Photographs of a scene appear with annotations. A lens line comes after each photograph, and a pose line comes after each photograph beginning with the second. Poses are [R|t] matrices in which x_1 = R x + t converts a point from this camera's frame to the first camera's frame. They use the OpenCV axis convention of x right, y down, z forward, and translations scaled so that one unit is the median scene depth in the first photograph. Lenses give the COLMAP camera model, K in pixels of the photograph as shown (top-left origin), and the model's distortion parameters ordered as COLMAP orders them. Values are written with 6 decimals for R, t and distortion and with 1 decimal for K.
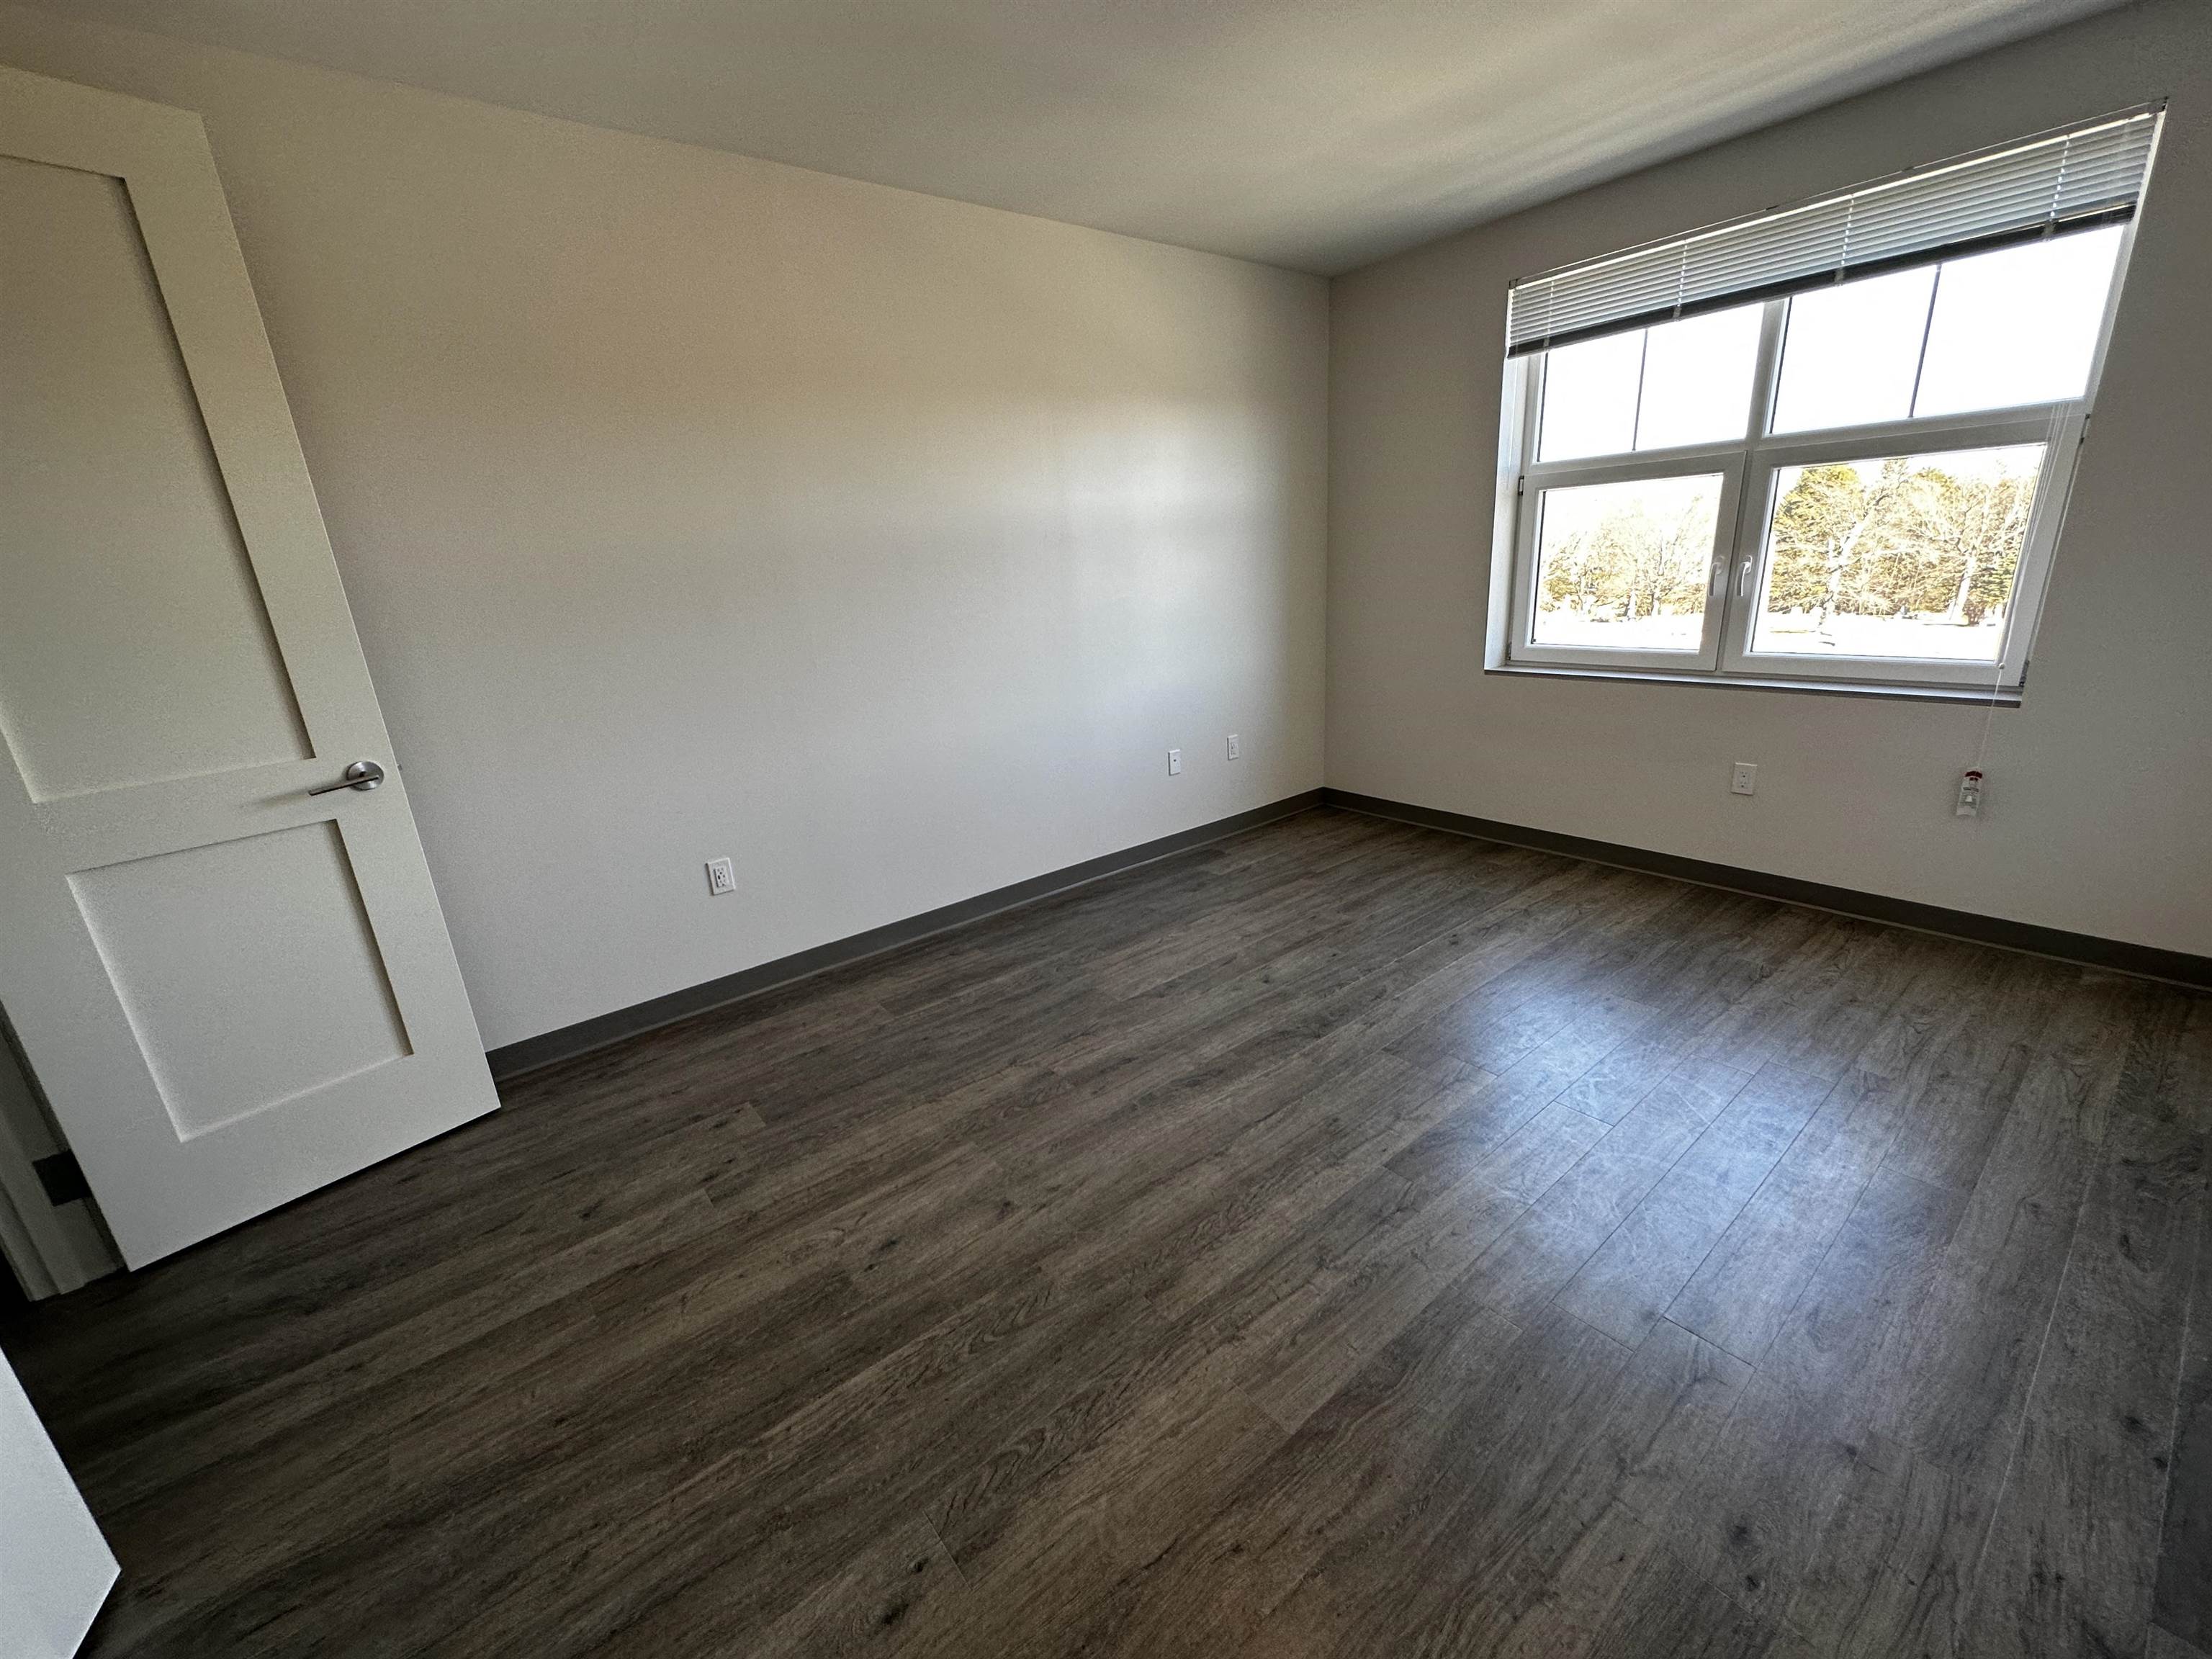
lens RADIAL K [[885.4, 0, 1106.7], [0, 885.4, 833.6], [0, 0, 1]] dist [-0.001689, 0.000785]
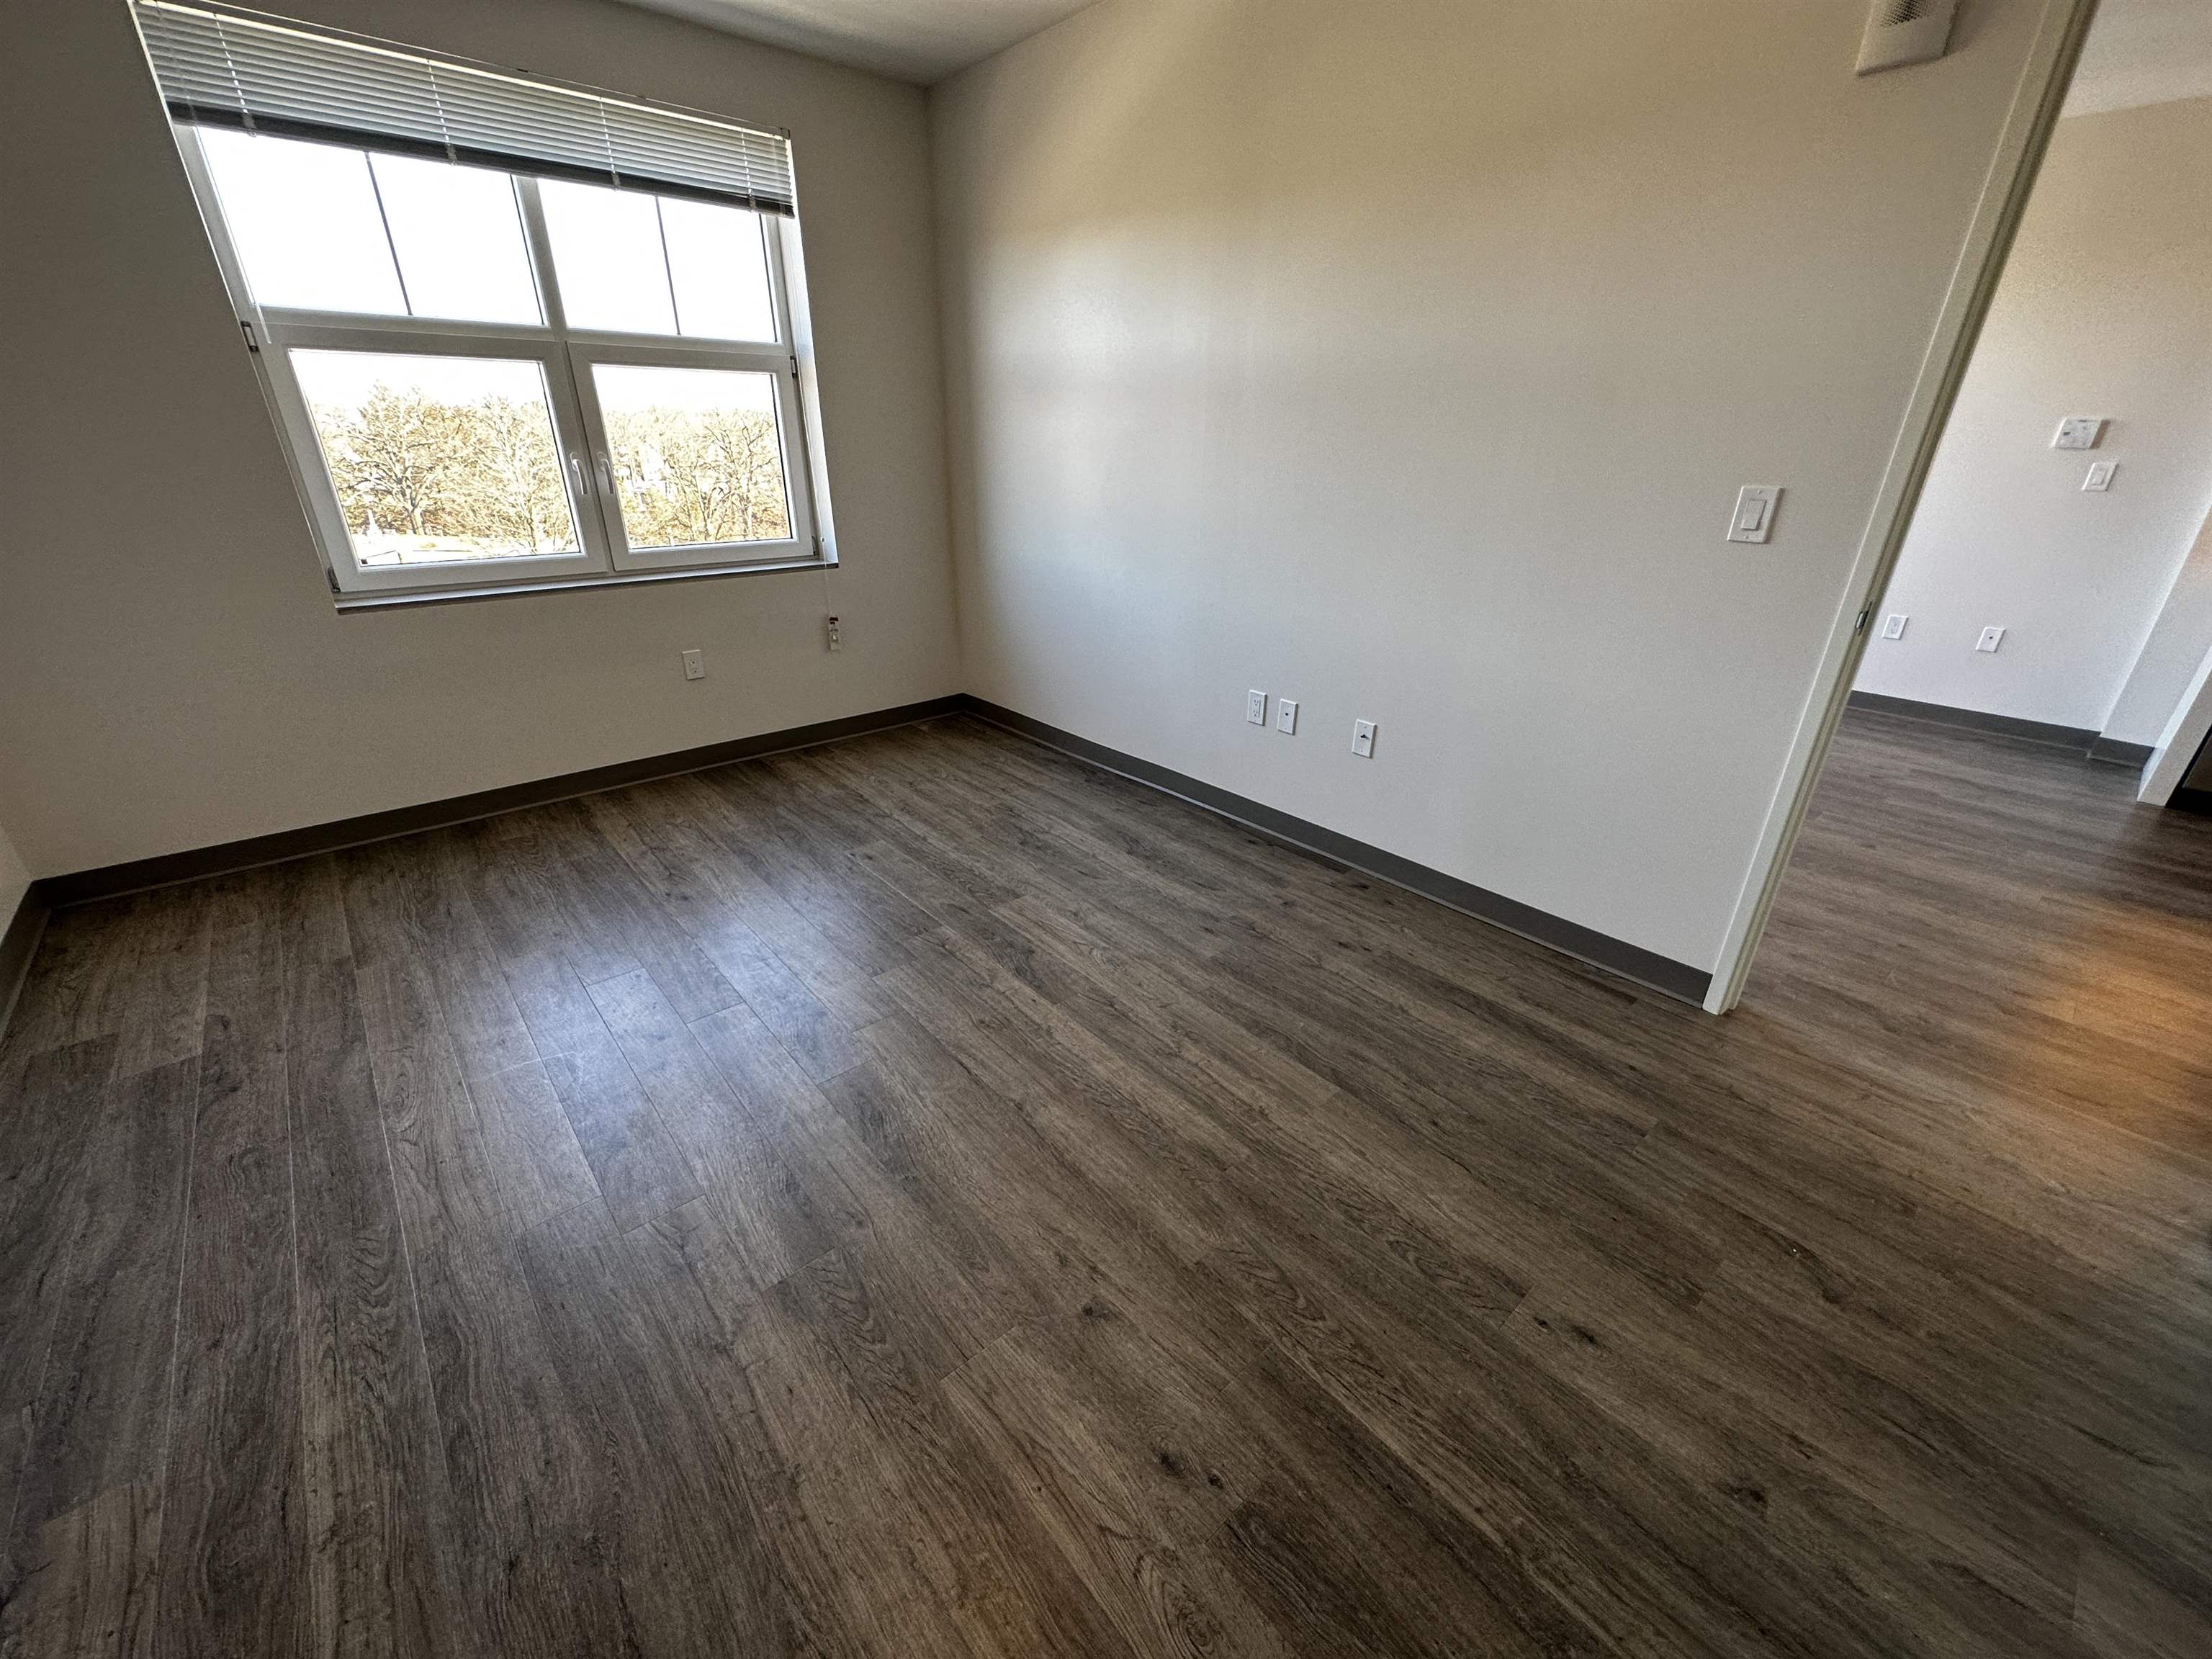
lens RADIAL K [[885.4, 0, 1106.7], [0, 885.4, 833.6], [0, 0, 1]] dist [-0.001689, 0.000785]
pose [[-0.044737, -0.358563, 0.932433, -0.555030], [0.292700, 0.887701, 0.355405, -0.161479], [-0.955157, 0.288823, 0.065238, 0.696022]]
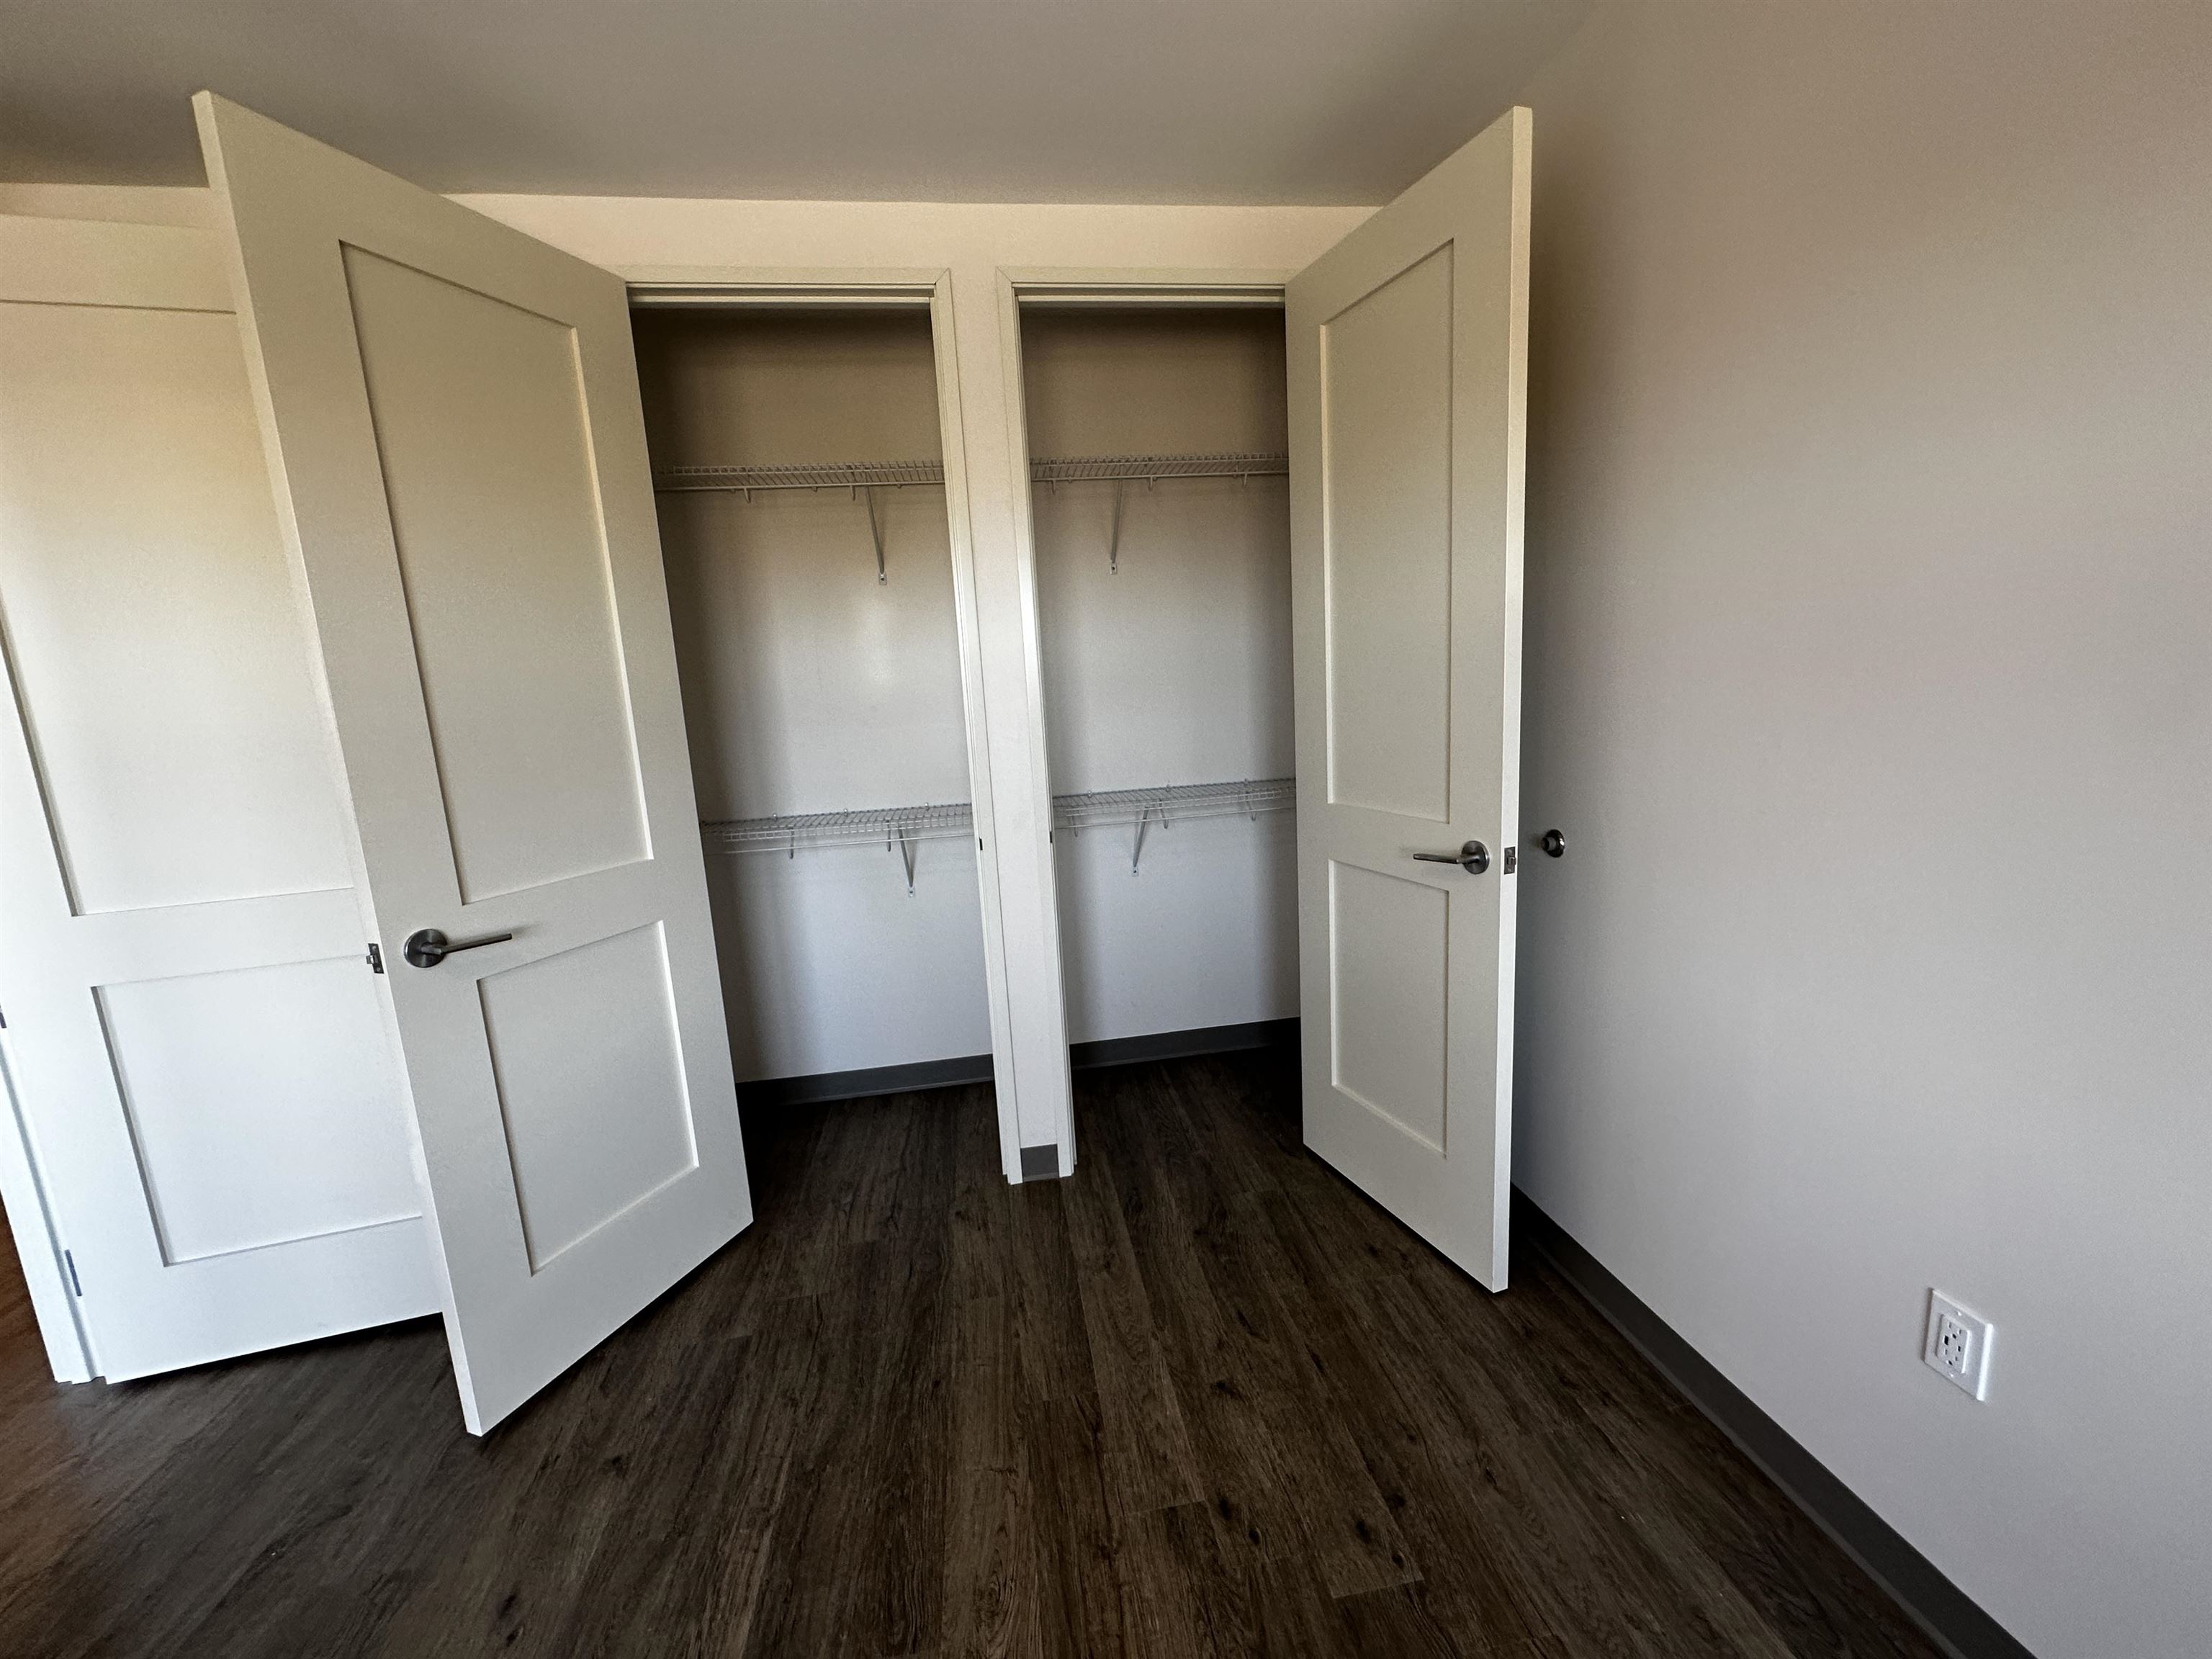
lens RADIAL K [[885.4, 0, 1106.7], [0, 885.4, 833.6], [0, 0, 1]] dist [-0.001689, 0.000785]
pose [[-0.497726, 0.232846, -0.835495, 0.051134], [-0.172816, 0.917352, 0.358609, -0.301575], [0.849944, 0.322876, -0.416350, 0.943622]]
